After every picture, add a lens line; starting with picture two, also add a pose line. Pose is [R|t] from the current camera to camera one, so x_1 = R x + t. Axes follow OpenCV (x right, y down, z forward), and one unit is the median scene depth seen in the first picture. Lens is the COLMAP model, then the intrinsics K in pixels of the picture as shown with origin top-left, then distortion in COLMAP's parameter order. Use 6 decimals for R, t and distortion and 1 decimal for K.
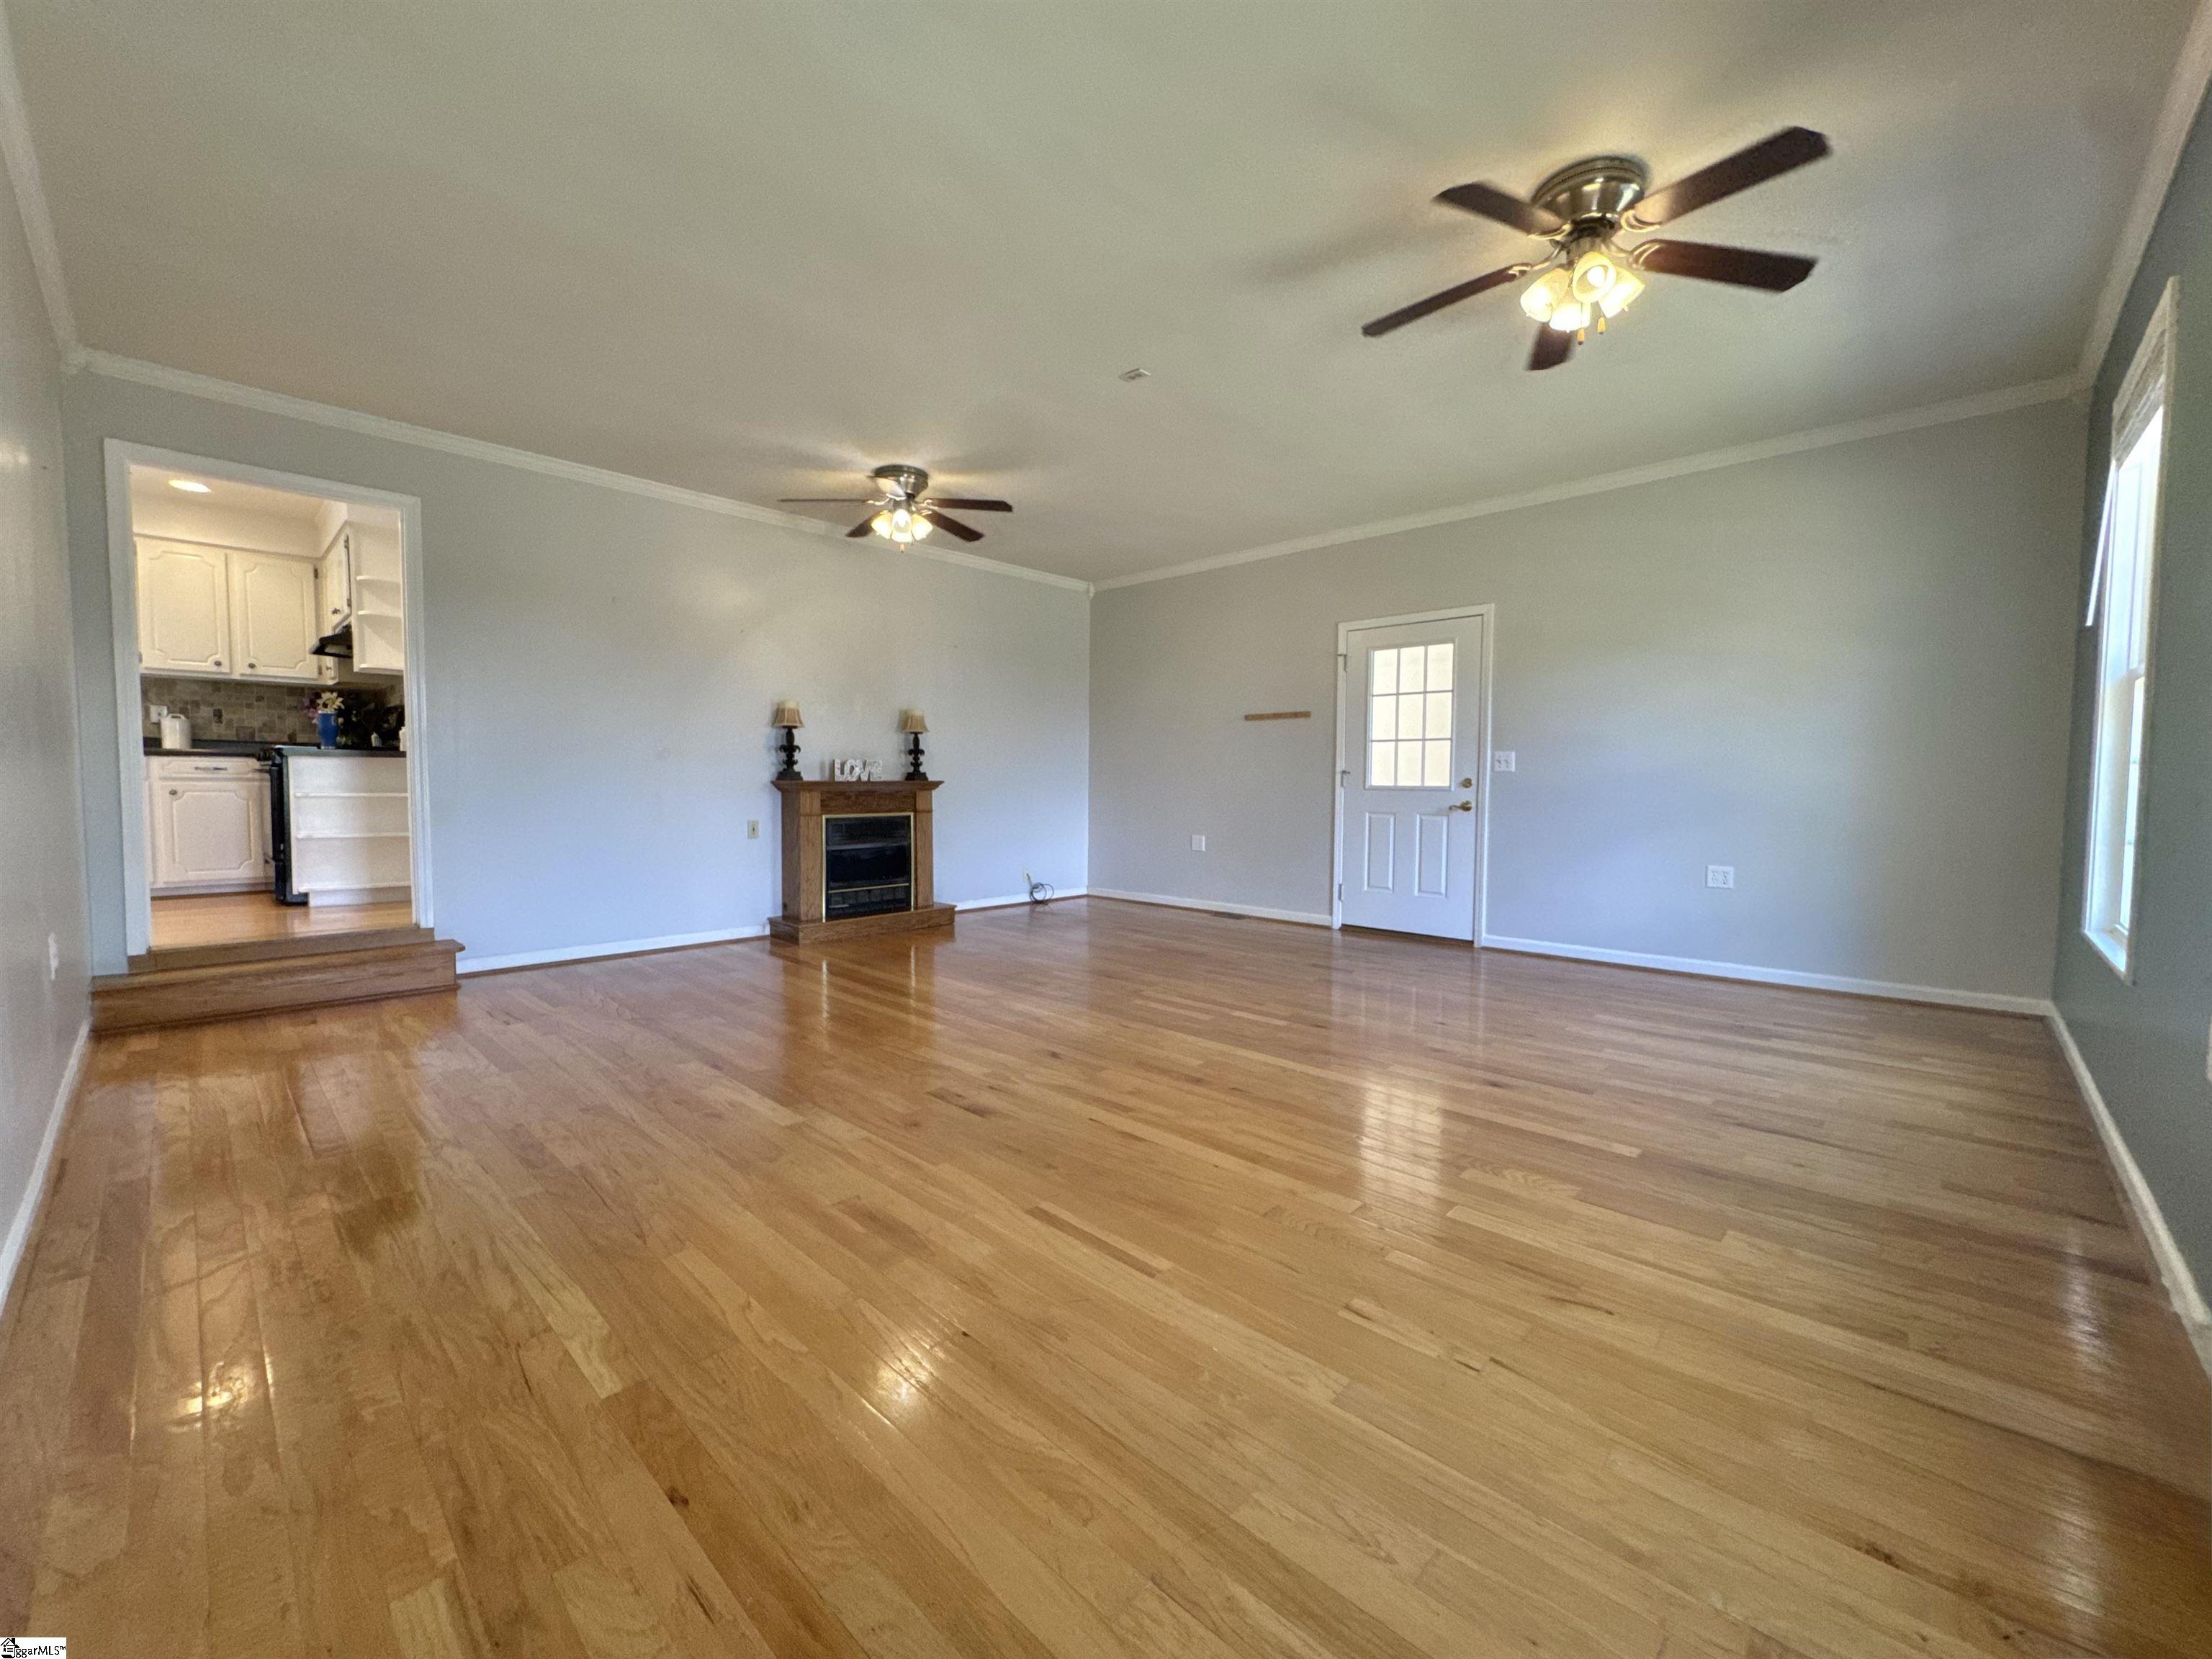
lens RADIAL K [[892.4, 0, 1110.3], [0, 892.4, 826.5], [0, 0, 1]] dist [0.001369, -0.000016]
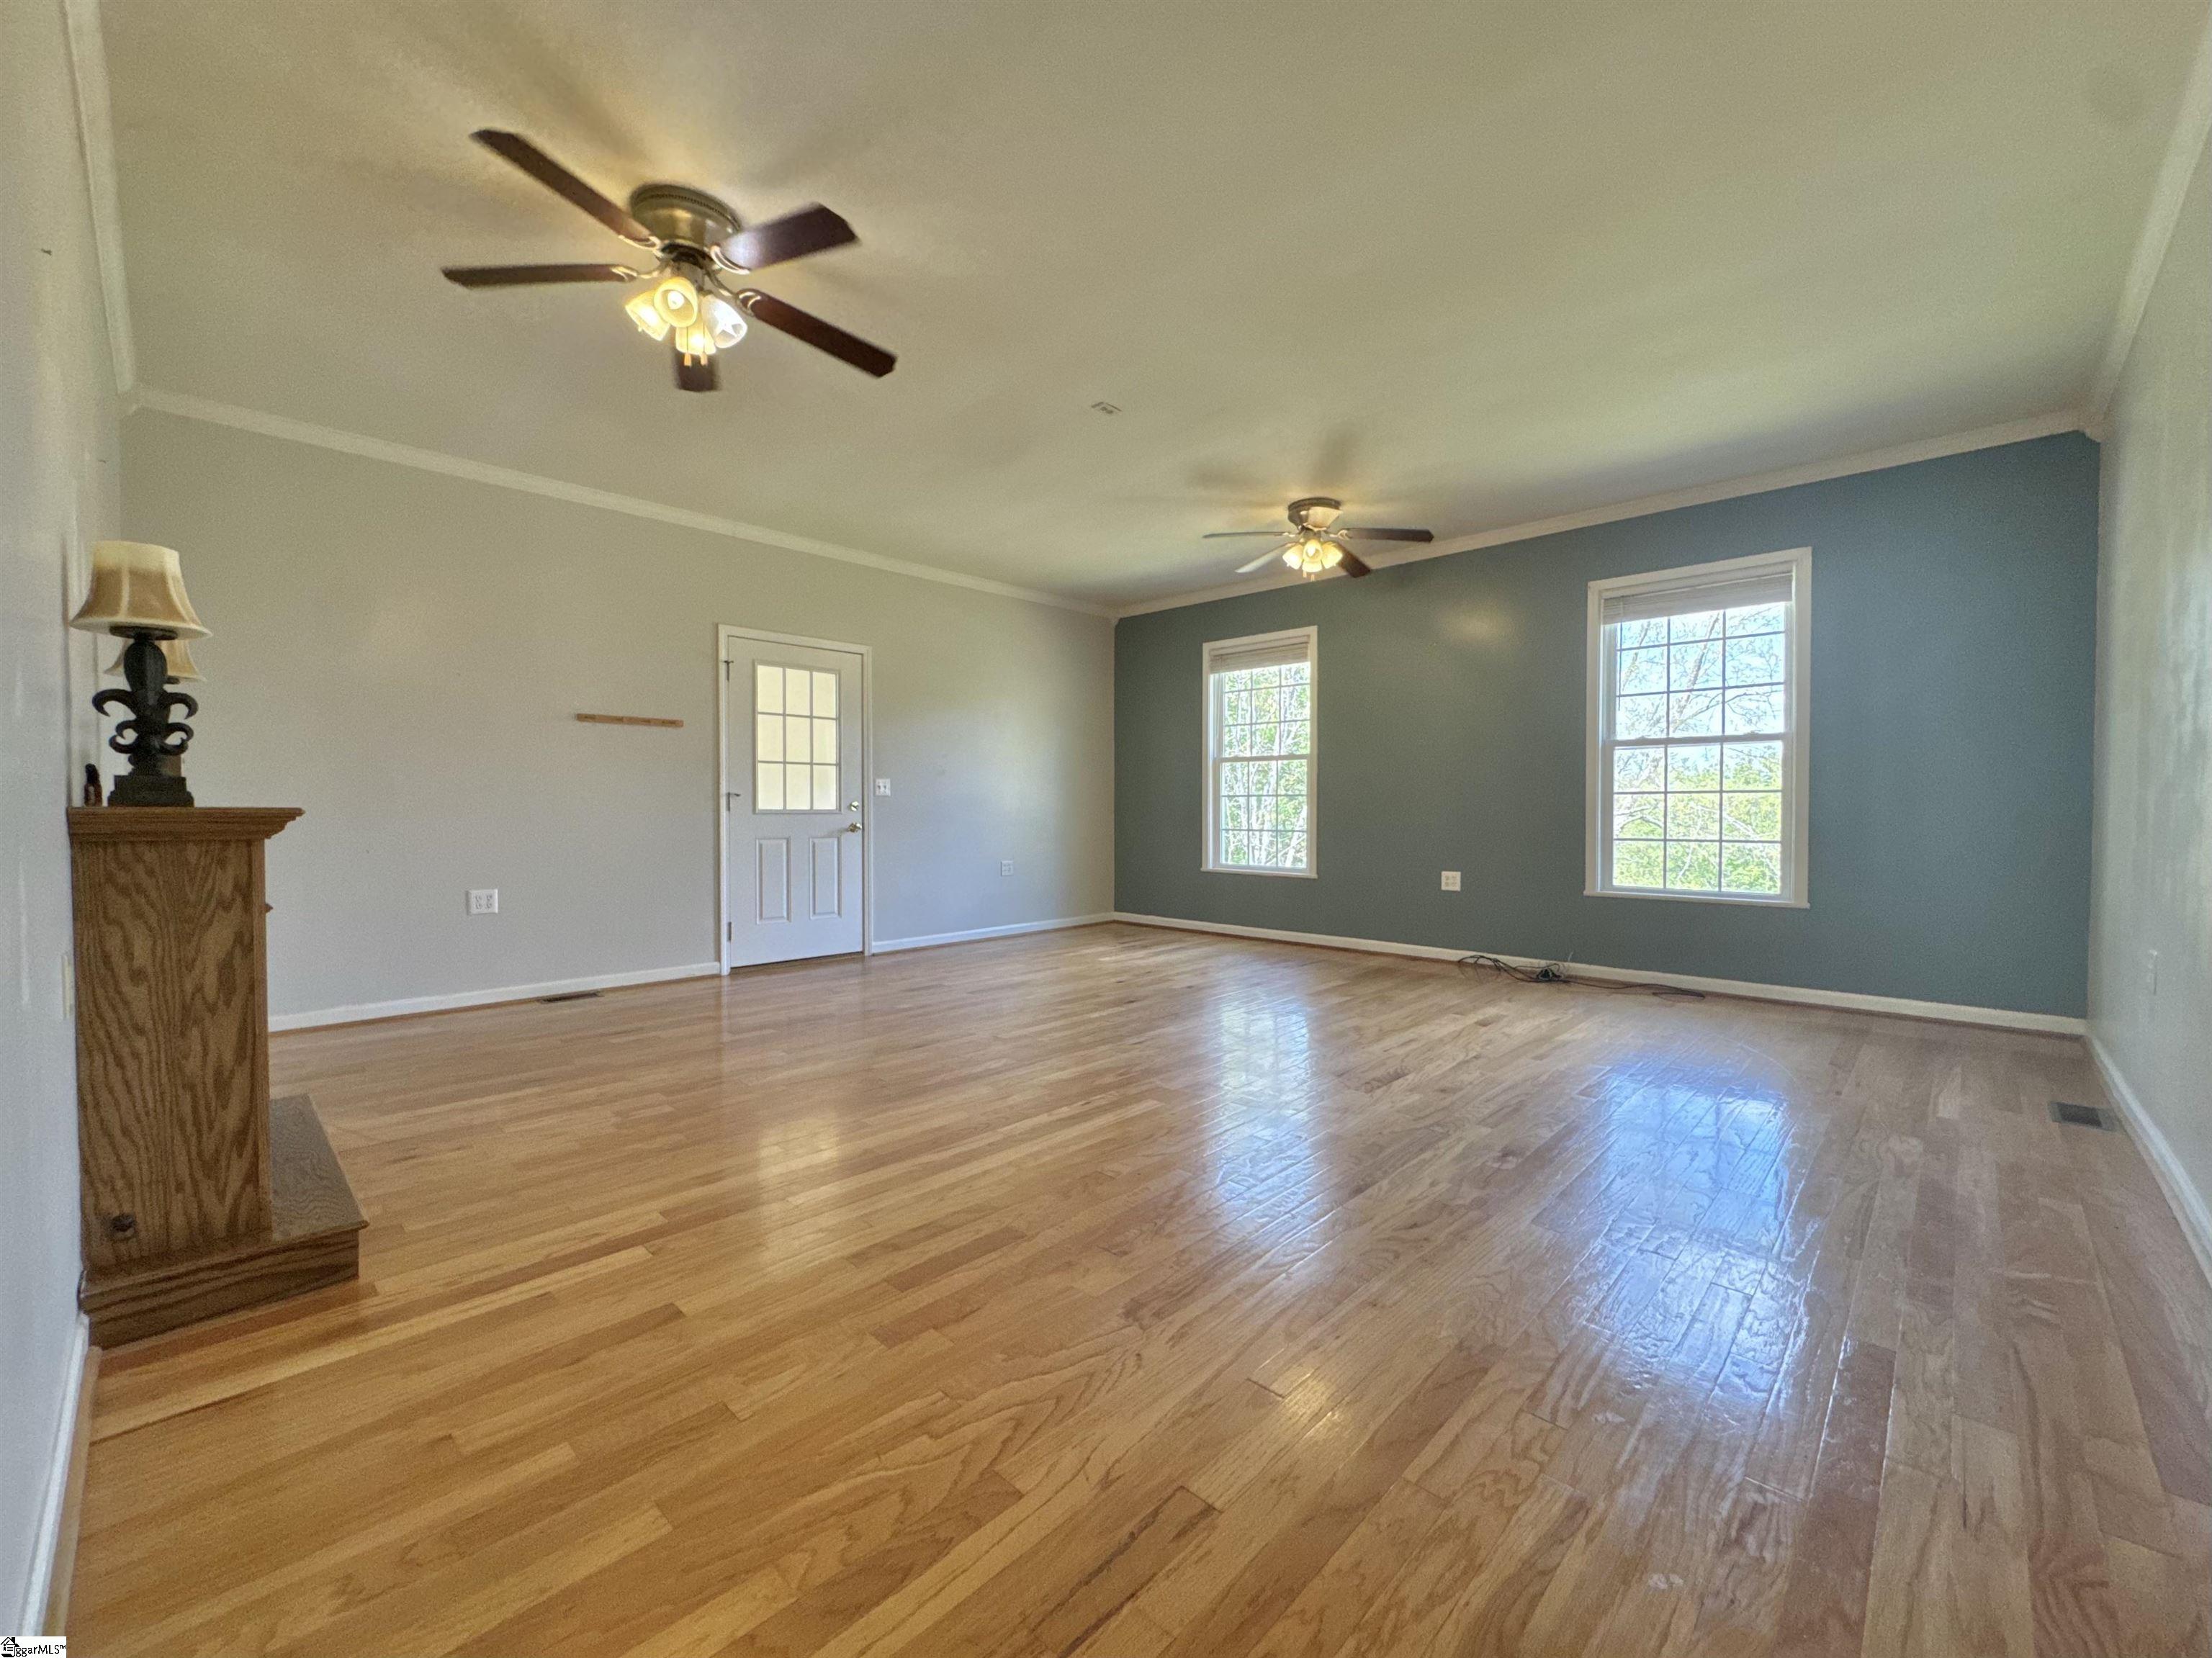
lens RADIAL K [[892.3, 0, 1110.9], [0, 892.3, 824.7], [0, 0, 1]] dist [0.001369, -0.000016]
pose [[0.007693, -0.025120, 0.999655, -0.647249], [0.051888, 0.998348, 0.024688, -0.035387], [-0.998623, 0.051680, 0.008984, 0.647939]]
